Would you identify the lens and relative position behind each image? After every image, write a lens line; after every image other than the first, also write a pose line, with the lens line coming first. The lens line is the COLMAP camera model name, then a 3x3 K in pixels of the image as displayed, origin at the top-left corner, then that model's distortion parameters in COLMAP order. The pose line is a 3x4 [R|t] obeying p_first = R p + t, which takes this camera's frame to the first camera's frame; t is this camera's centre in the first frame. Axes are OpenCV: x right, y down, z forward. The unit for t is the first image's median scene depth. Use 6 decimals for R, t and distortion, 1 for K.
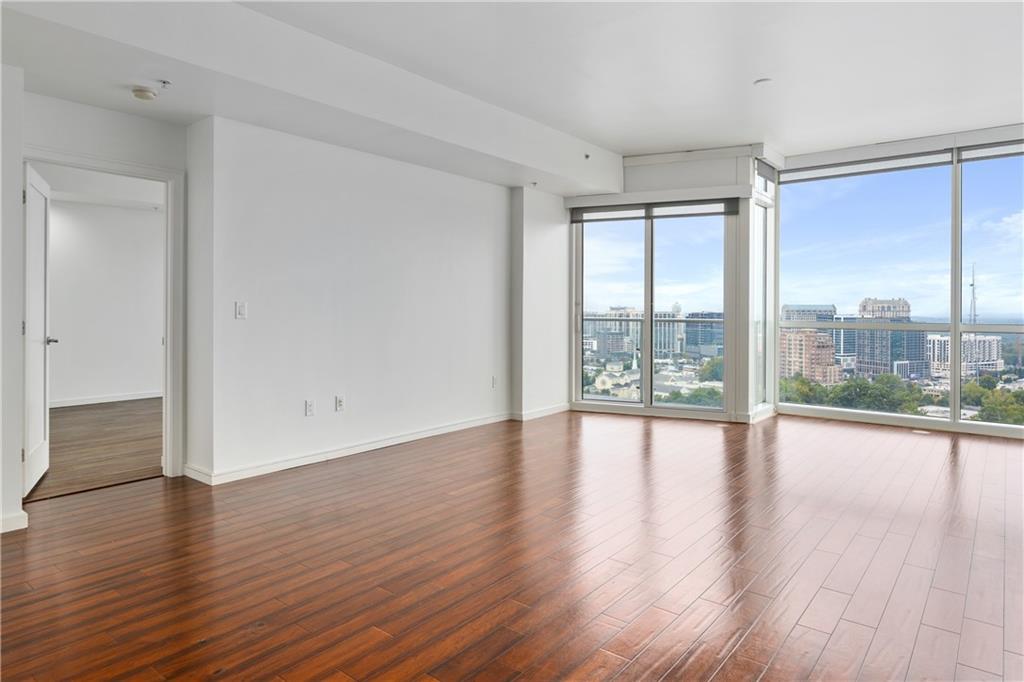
lens RADIAL K [[613.5, 0, 509.0], [0, 613.5, 307.9], [0, 0, 1]] dist [-0.001066, 0.000307]
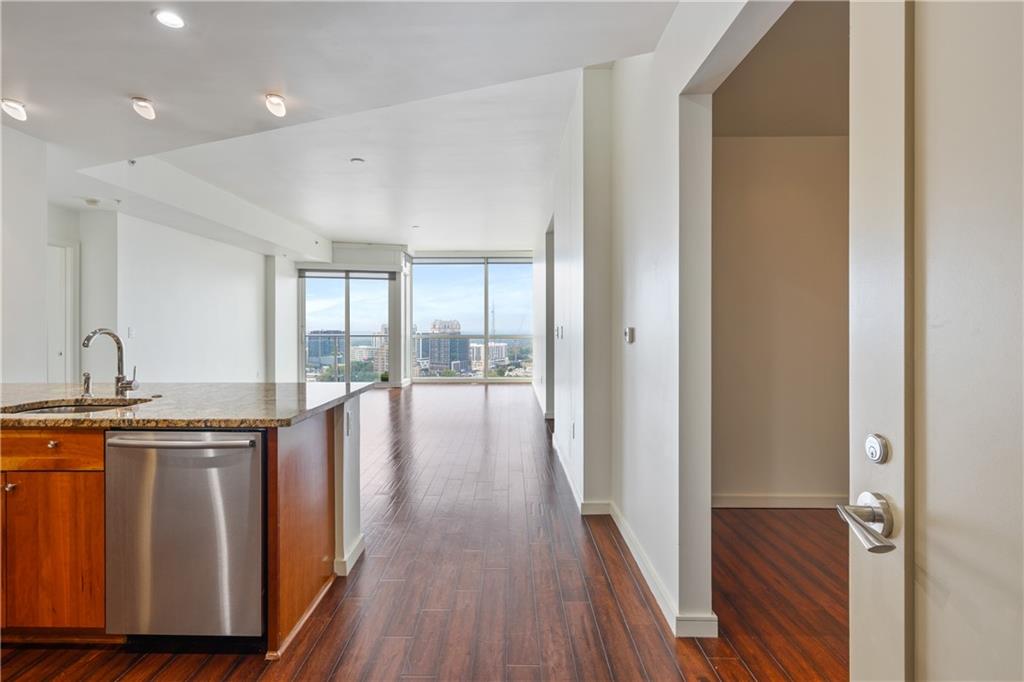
lens RADIAL K [[482.9, 0, 505.6], [0, 482.9, 328.3], [0, 0, 1]] dist [-0.003105, -0.000266]
pose [[0.781871, -0.006275, 0.623409, -0.273667], [0.004184, 0.999980, 0.004819, -0.005558], [-0.623426, -0.001160, 0.781881, -0.365794]]
